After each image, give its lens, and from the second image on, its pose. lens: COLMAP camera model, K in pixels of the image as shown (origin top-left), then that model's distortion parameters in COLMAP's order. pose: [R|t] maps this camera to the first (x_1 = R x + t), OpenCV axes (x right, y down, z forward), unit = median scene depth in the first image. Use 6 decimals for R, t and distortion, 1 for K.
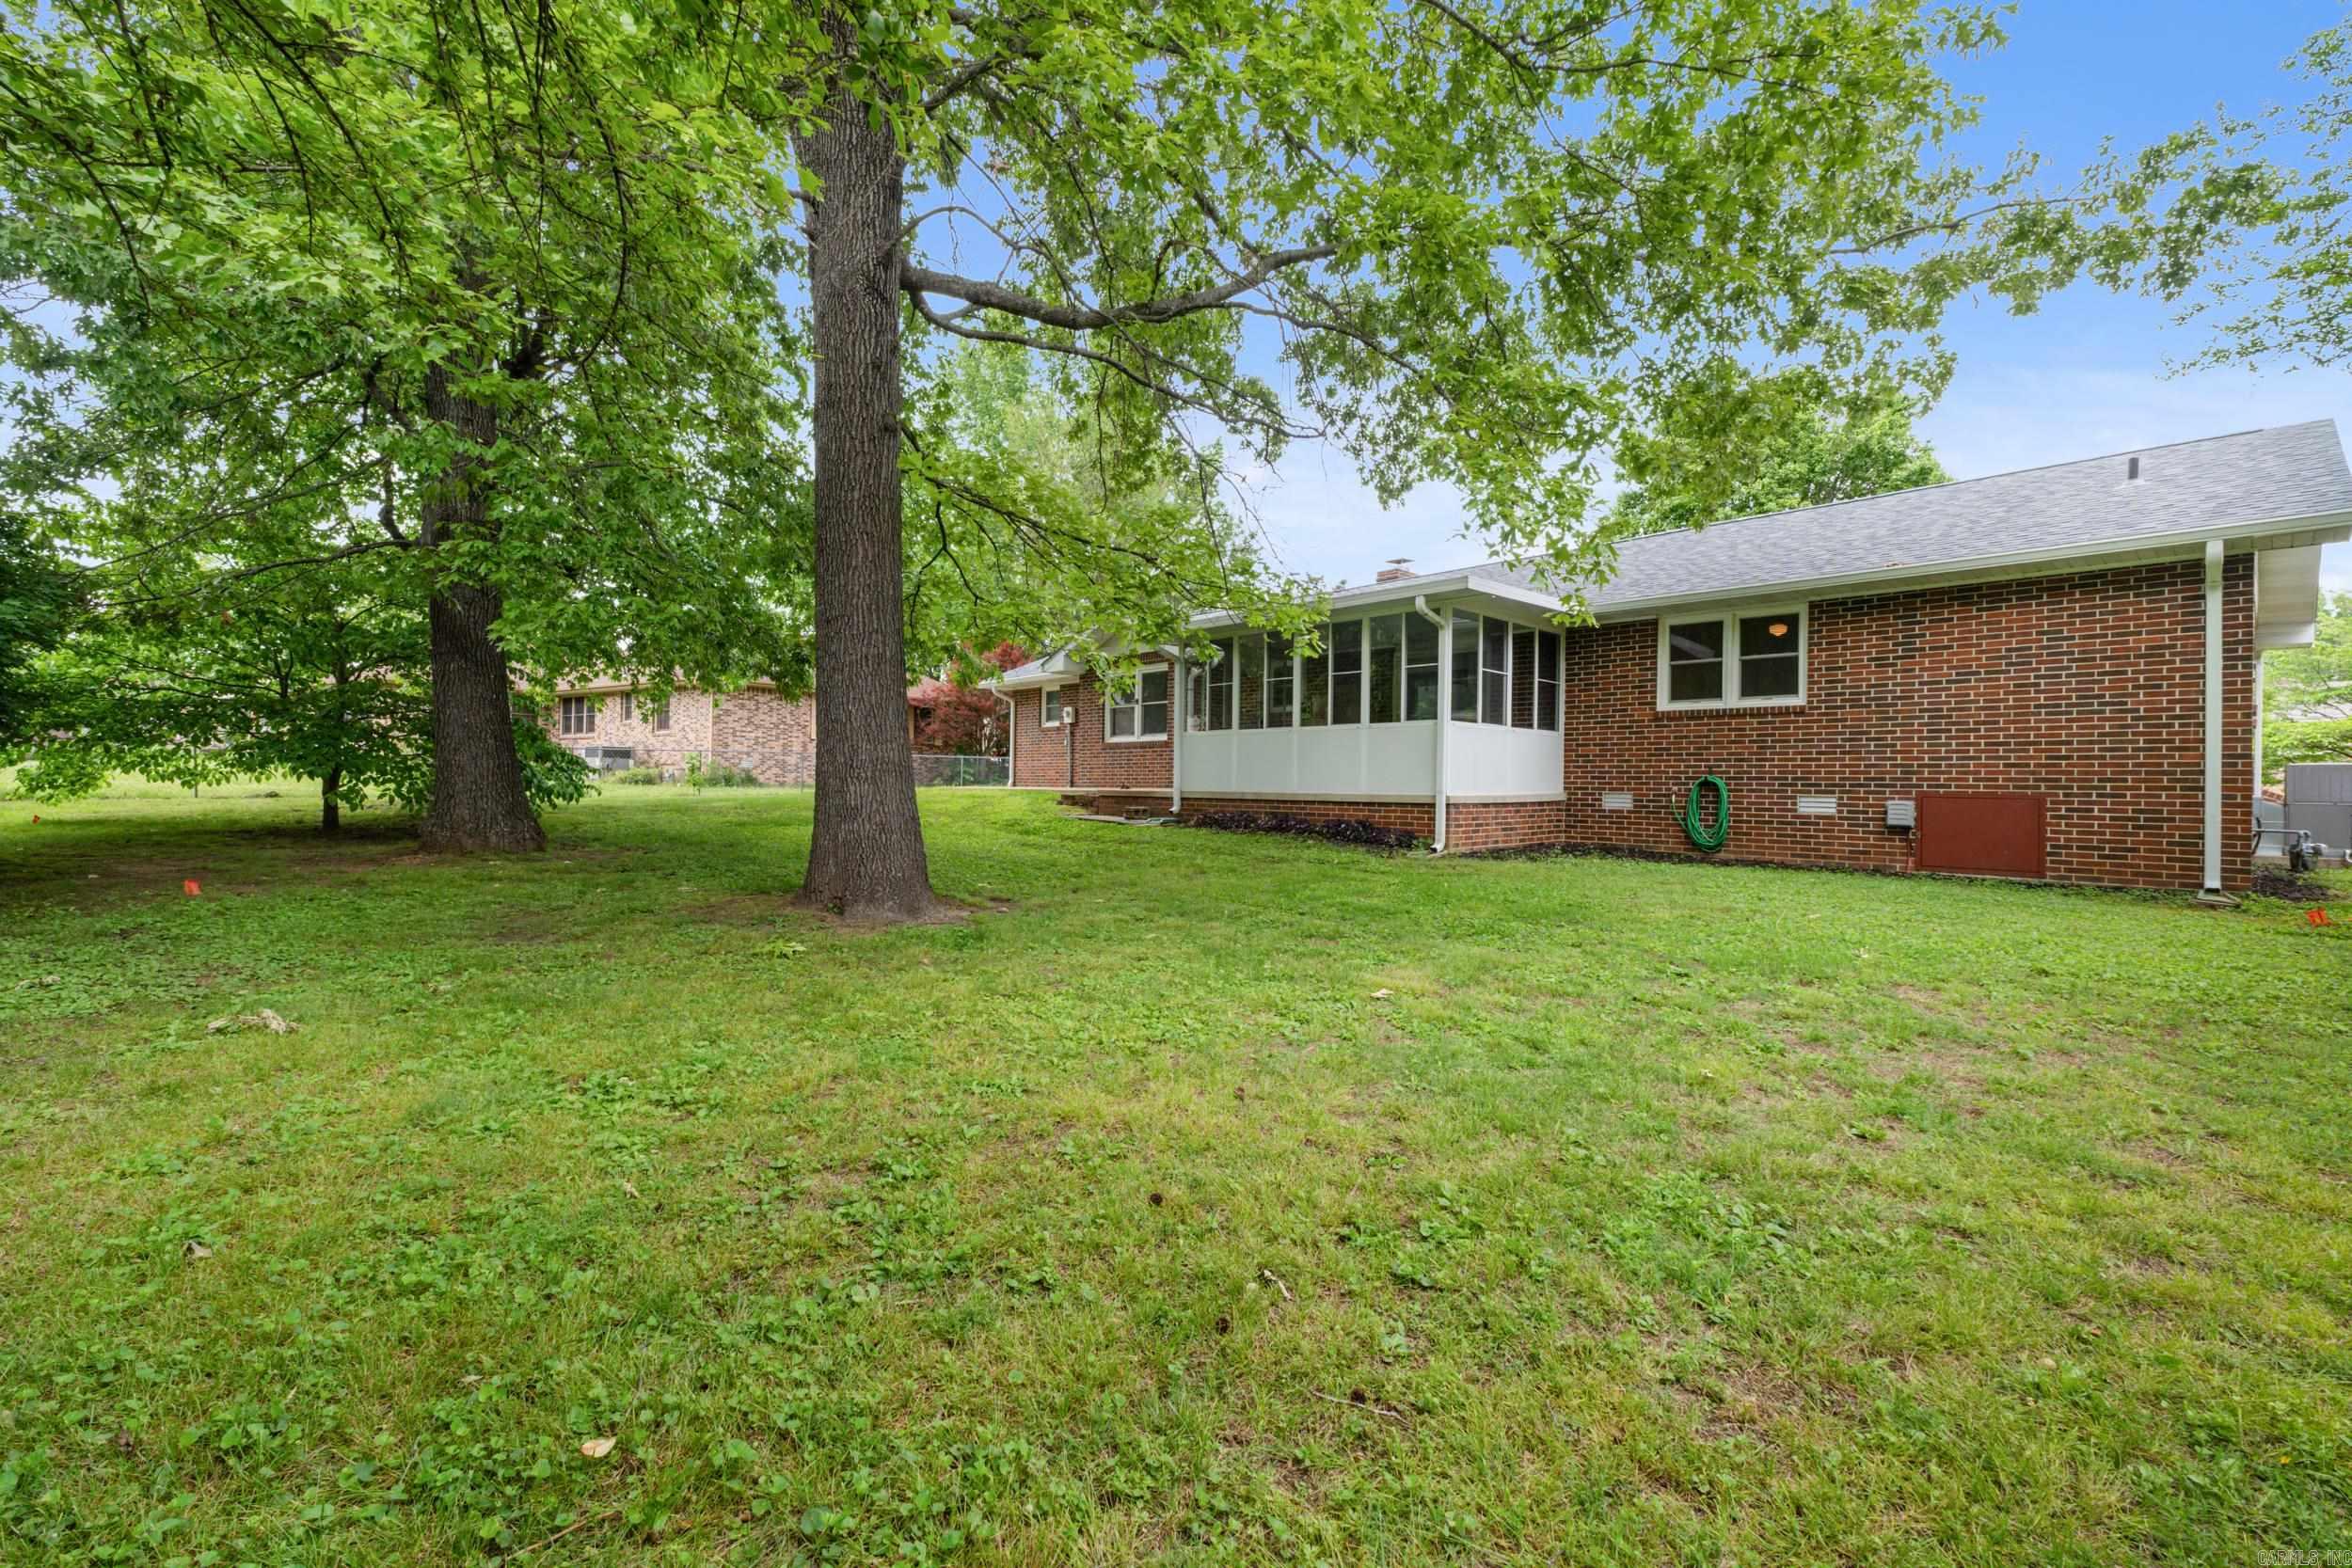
lens RADIAL K [[999.2, 0, 1172.7], [0, 999.2, 780.7], [0, 0, 1]] dist [0.002268, 0.000484]
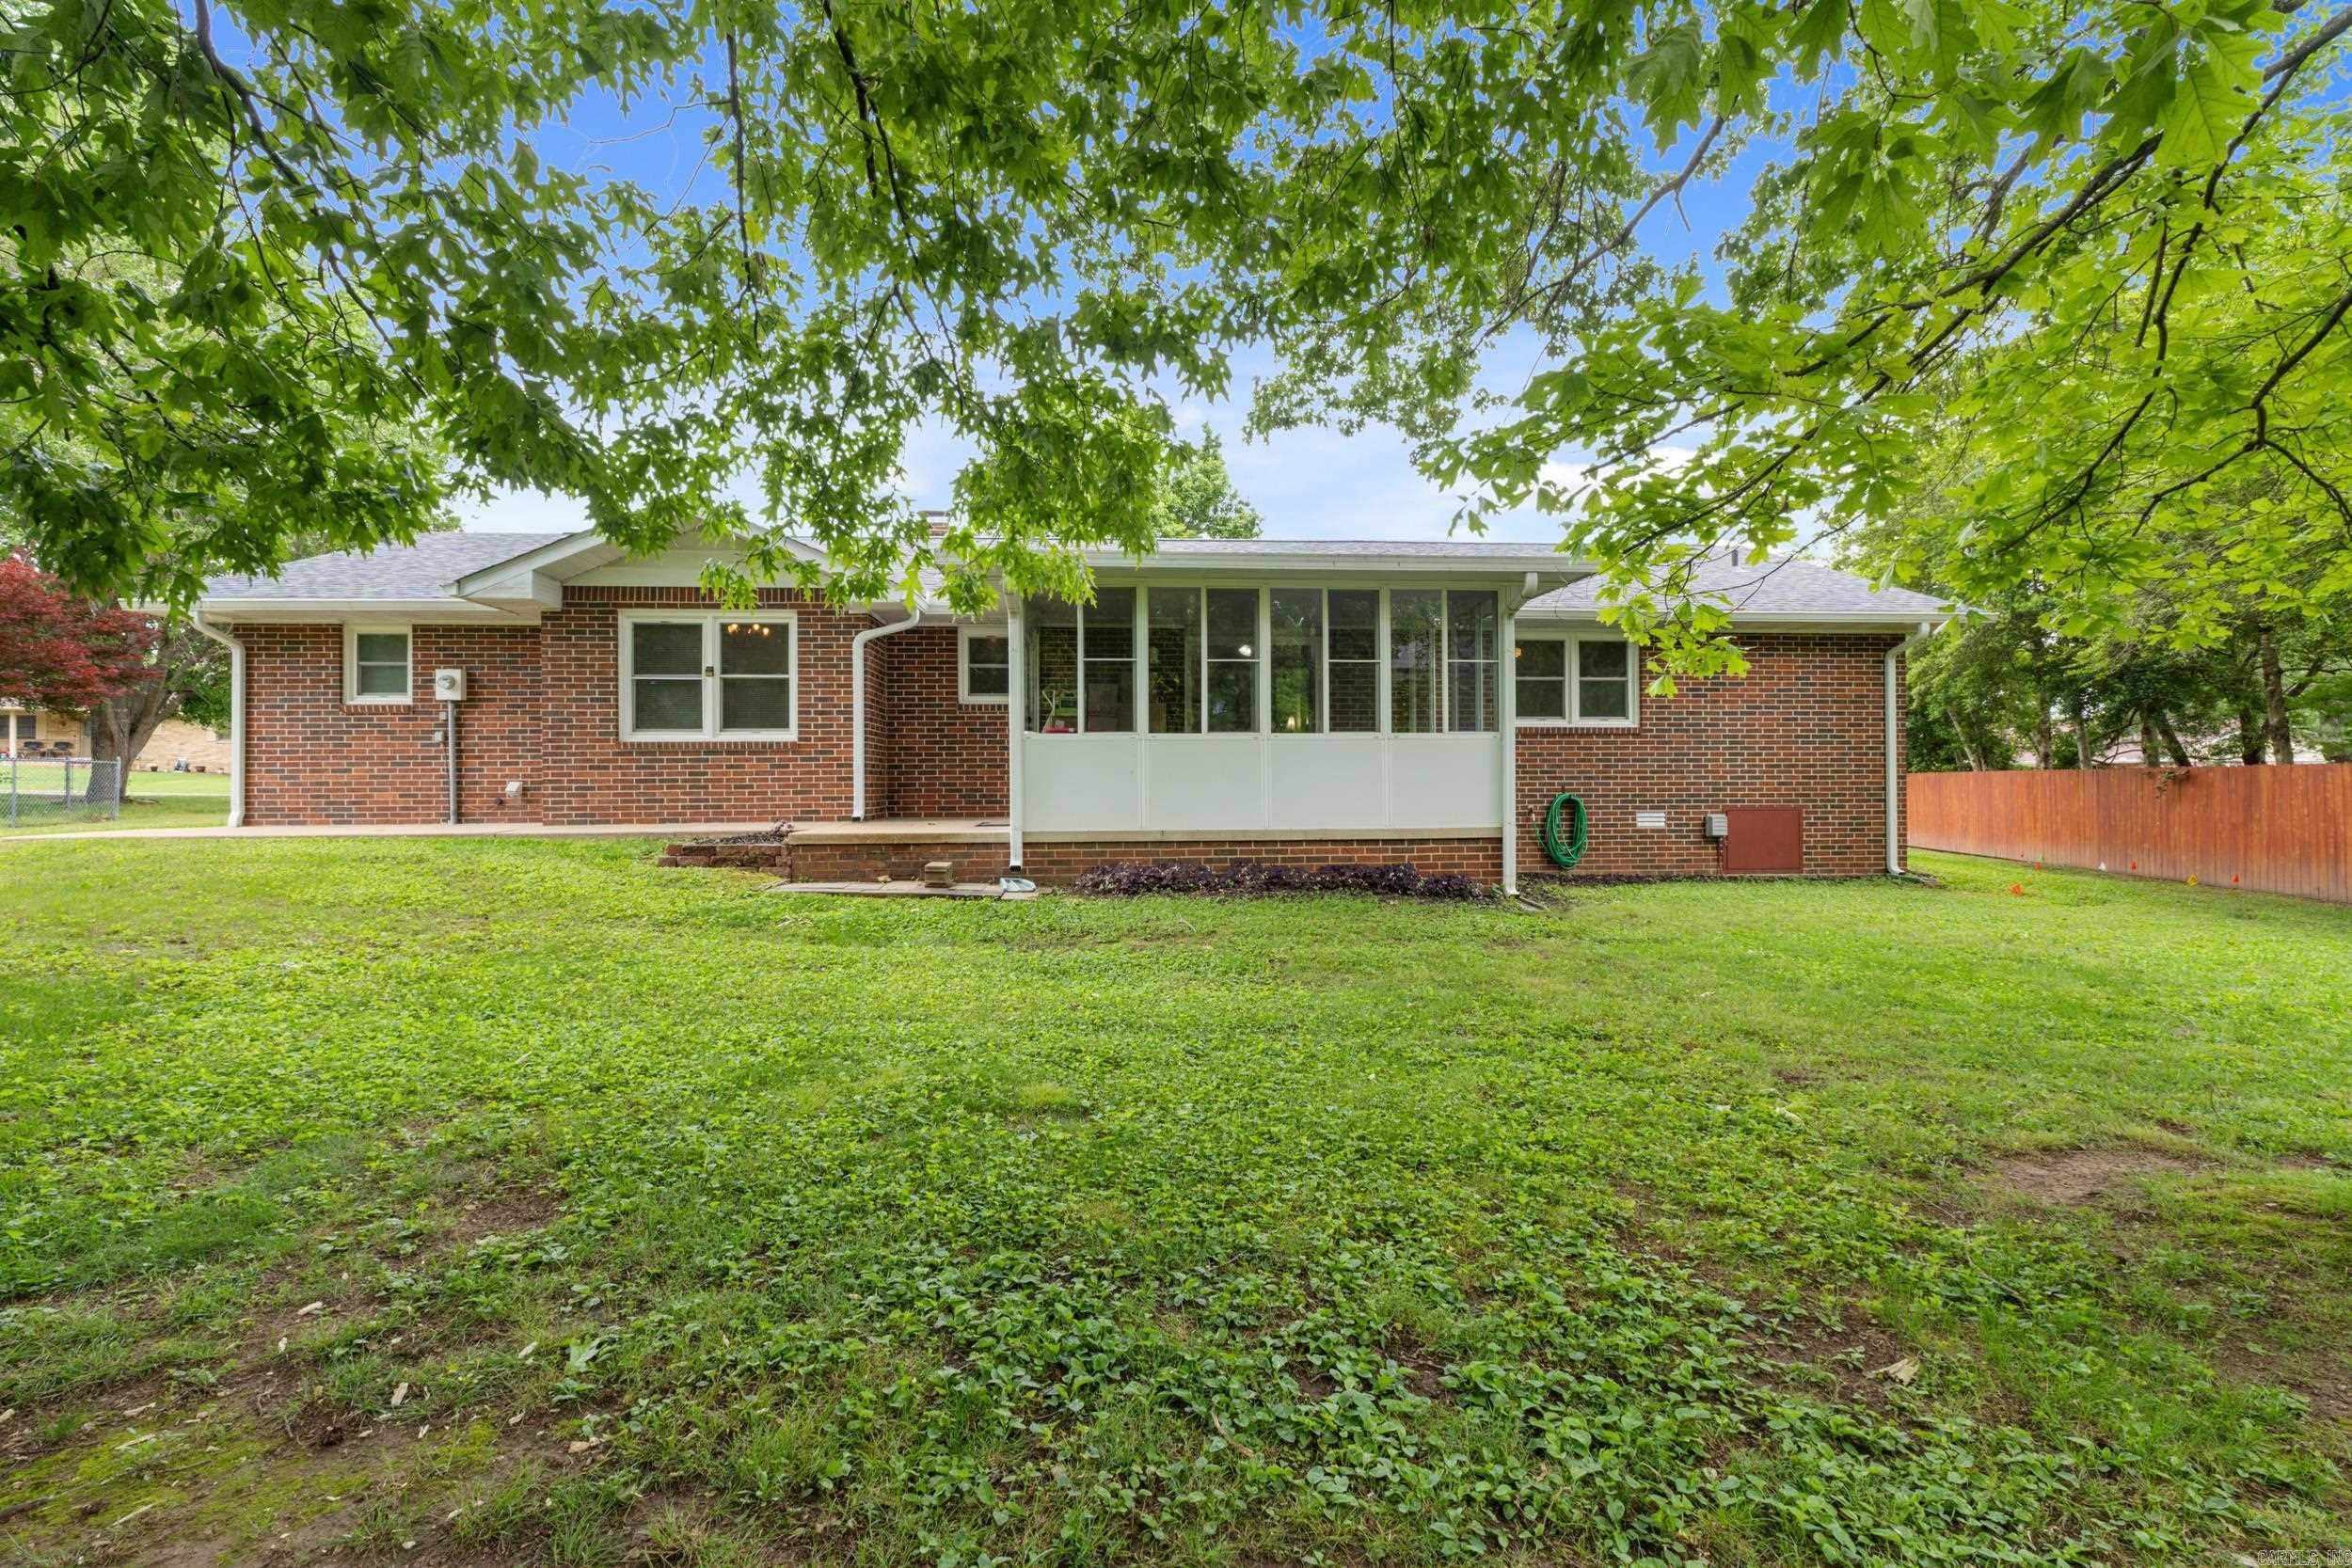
lens RADIAL K [[999.2, 0, 1182.3], [0, 999.2, 769.8], [0, 0, 1]] dist [0.002268, 0.000484]
pose [[0.617407, -0.000255, 0.786644, -0.472141], [0.009818, 0.999925, -0.007381, -0.024351], [-0.786582, 0.012281, 0.617363, 0.656069]]
